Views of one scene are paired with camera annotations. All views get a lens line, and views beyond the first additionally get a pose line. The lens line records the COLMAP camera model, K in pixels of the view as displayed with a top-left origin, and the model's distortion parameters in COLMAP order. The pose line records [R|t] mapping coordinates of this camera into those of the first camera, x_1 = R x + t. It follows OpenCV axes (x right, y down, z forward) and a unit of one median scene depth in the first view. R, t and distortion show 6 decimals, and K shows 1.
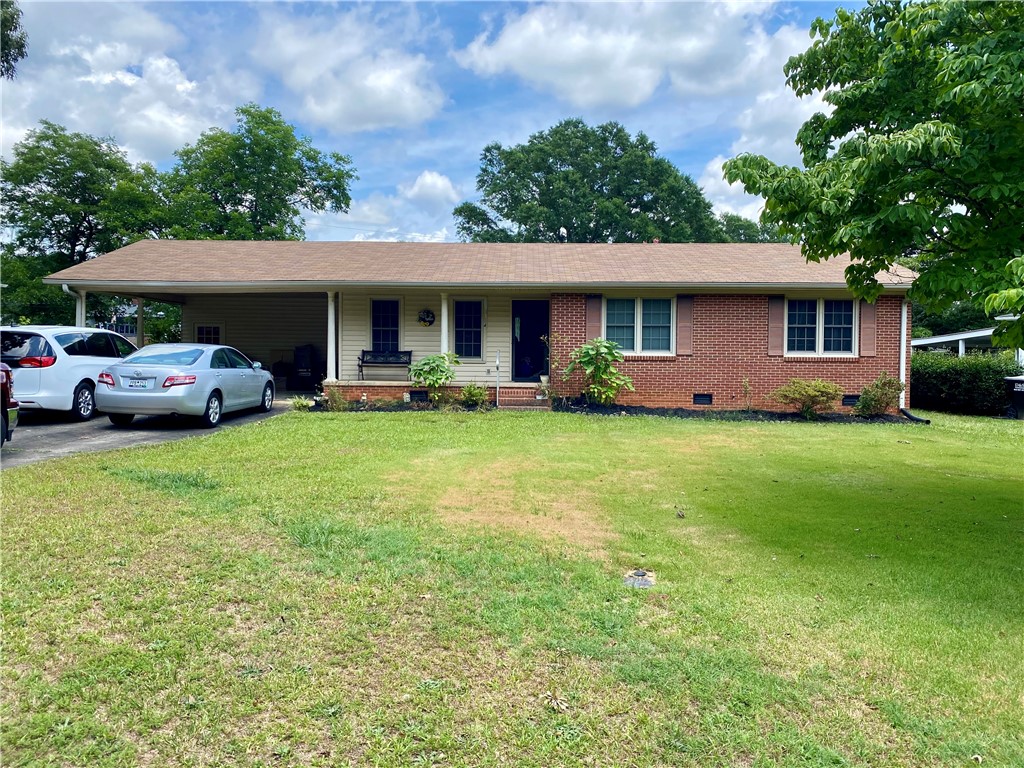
lens RADIAL K [[814.9, 0, 512.0], [0, 814.9, 384.0], [0, 0, 1]] dist [0.002081, -0.004569]
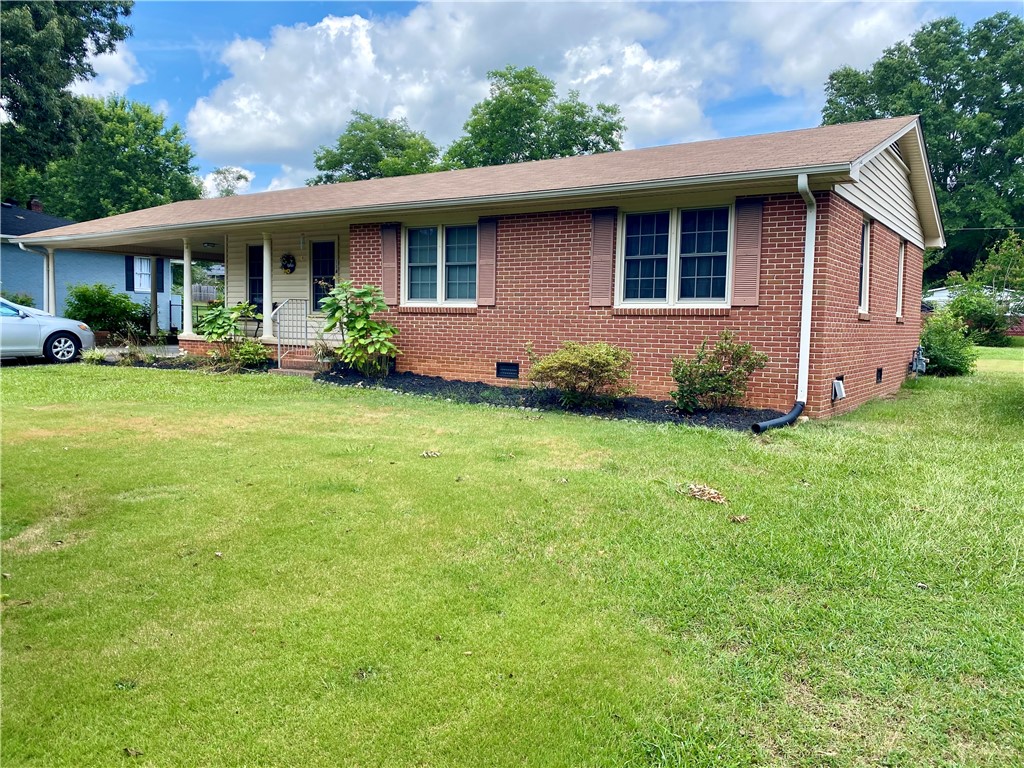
lens RADIAL K [[759.4, 0, 562.1], [0, 759.4, 383.1], [0, 0, 1]] dist [0.026482, 0.000099]
pose [[0.847514, 0.048798, -0.528525, 0.578929], [-0.020103, 0.998001, 0.059908, -0.009555], [0.530392, -0.040148, 0.846801, 0.460127]]
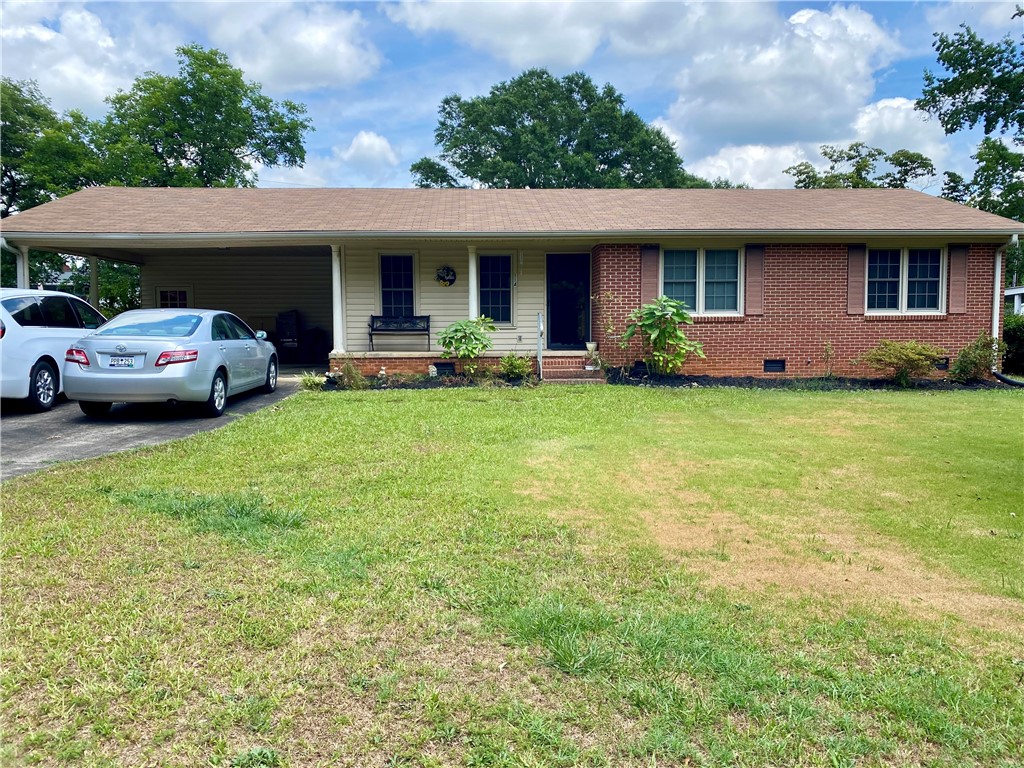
lens RADIAL K [[814.9, 0, 512.0], [0, 814.9, 384.0], [0, 0, 1]] dist [0.002081, -0.004569]
pose [[0.997026, -0.020745, 0.074218, -0.103702], [0.017592, 0.998925, 0.042893, -0.004011], [-0.075028, -0.041460, 0.996319, 0.147815]]
